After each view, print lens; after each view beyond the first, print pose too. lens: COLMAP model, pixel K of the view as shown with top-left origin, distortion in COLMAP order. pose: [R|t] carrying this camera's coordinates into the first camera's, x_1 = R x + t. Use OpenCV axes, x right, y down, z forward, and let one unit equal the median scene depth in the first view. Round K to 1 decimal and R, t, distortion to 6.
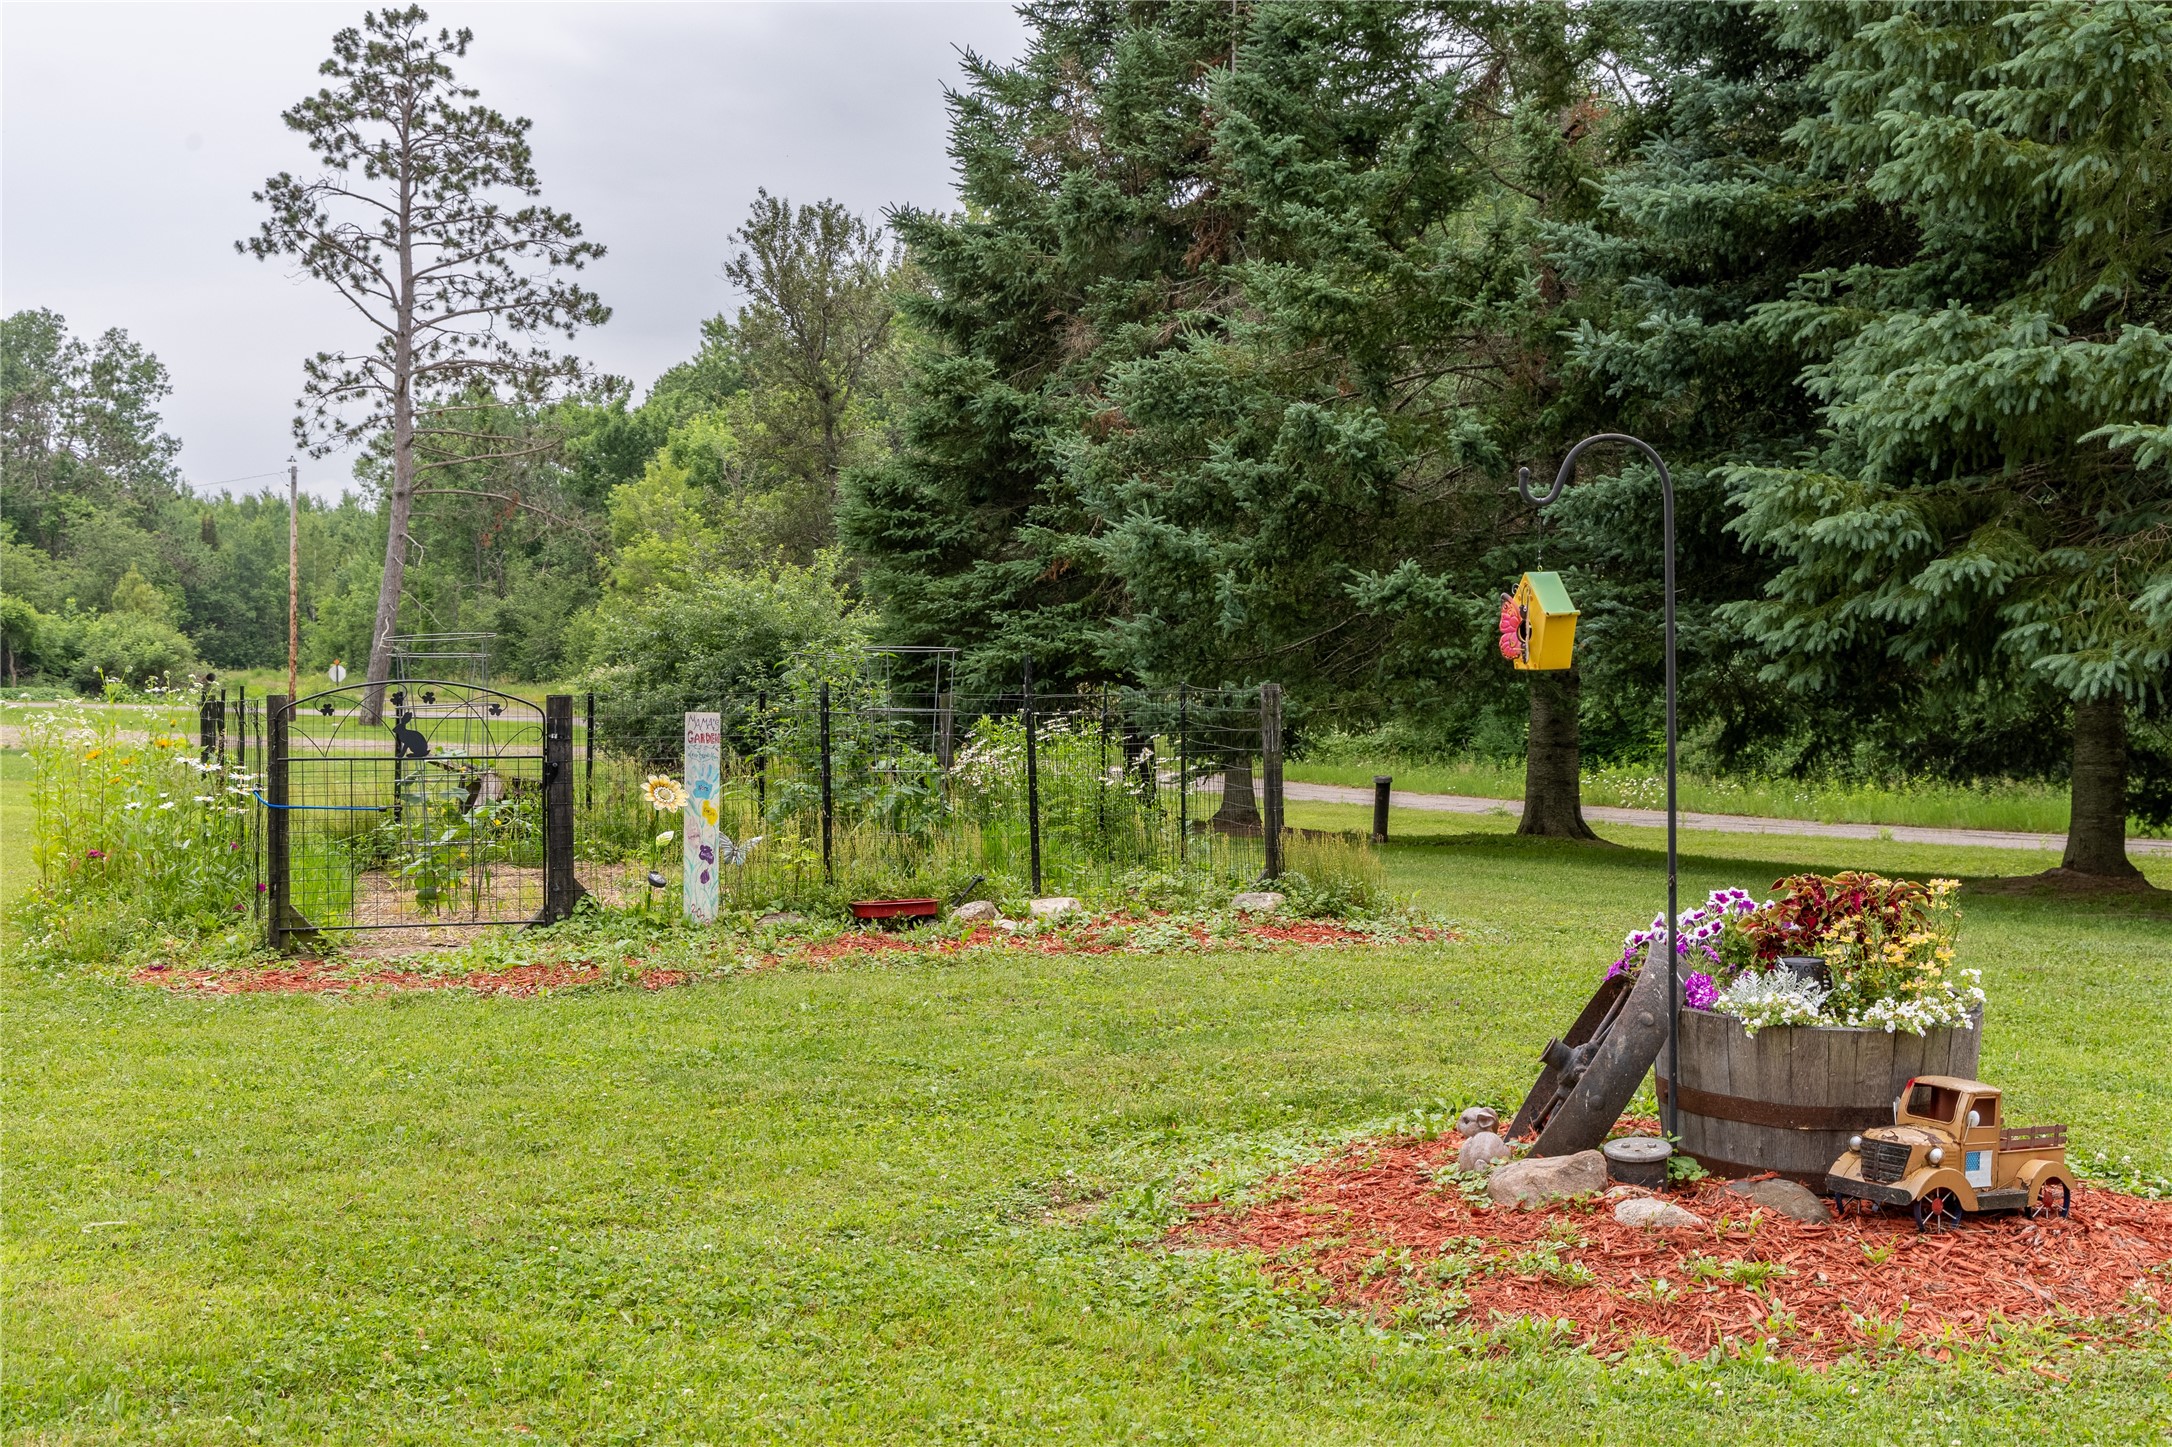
lens RADIAL K [[2679.3, 0, 1087.8], [0, 2679.3, 718.9], [0, 0, 1]] dist [0.009423, 0.000000]
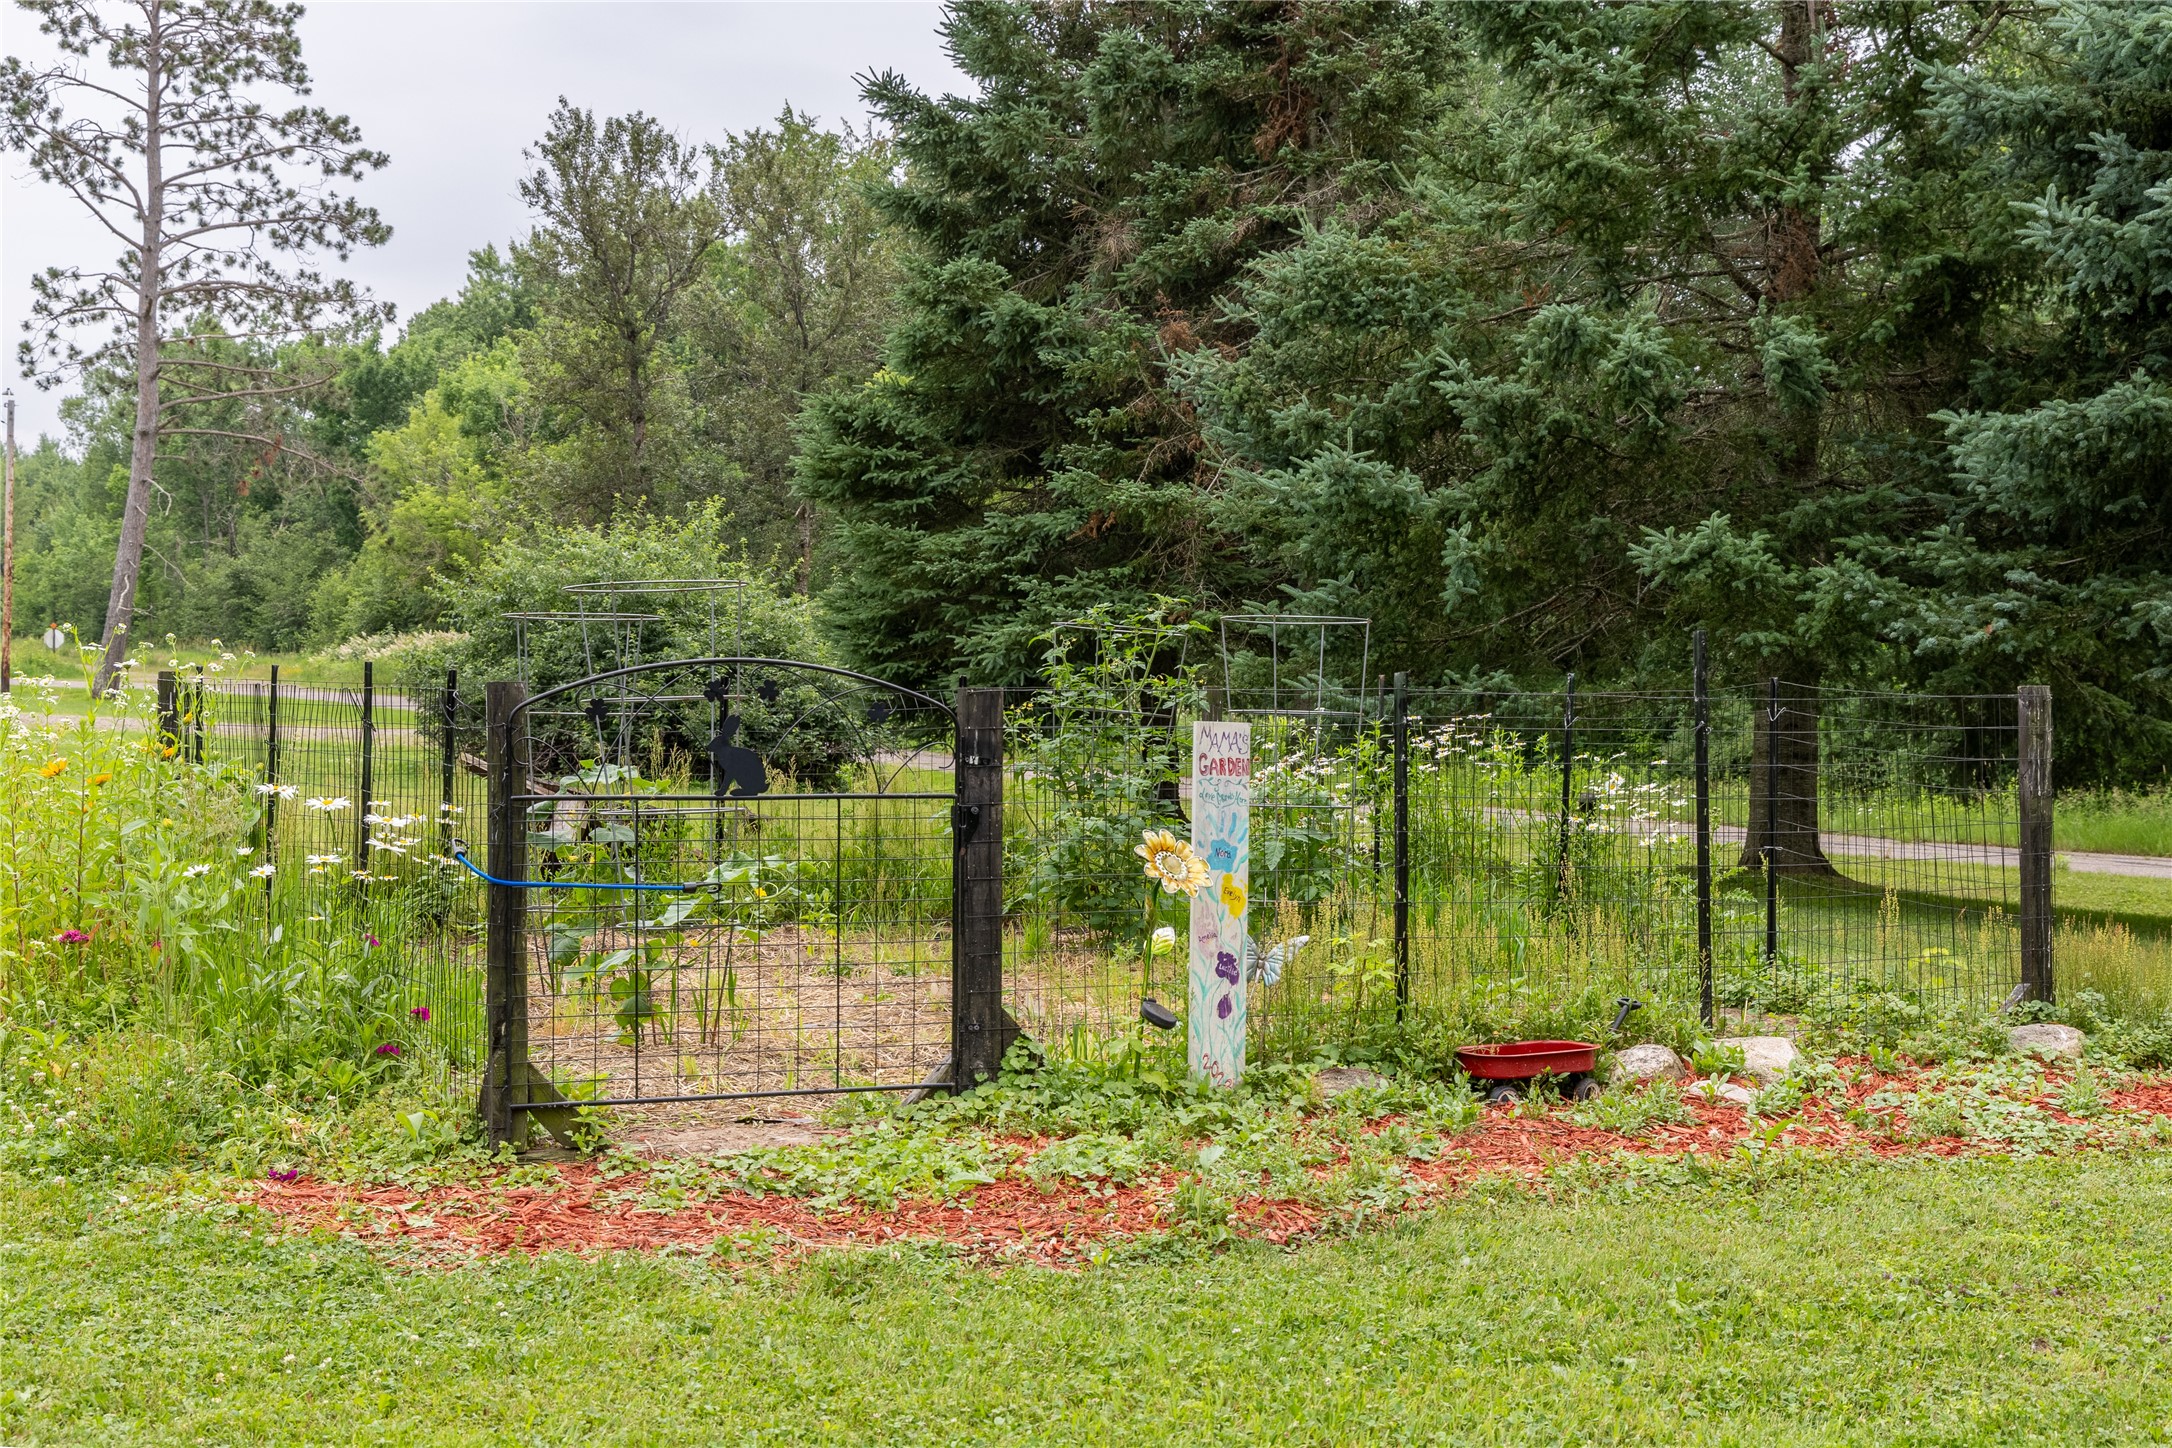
lens RADIAL K [[2863.8, 0, 1085.0], [0, 2863.8, 722.9], [0, 0, 1]] dist [0.011032, 0.000000]
pose [[0.996467, 0.014649, 0.082699, -0.078726], [-0.015235, 0.999863, 0.006462, -0.002001], [-0.082593, -0.007699, 0.996554, 0.136070]]
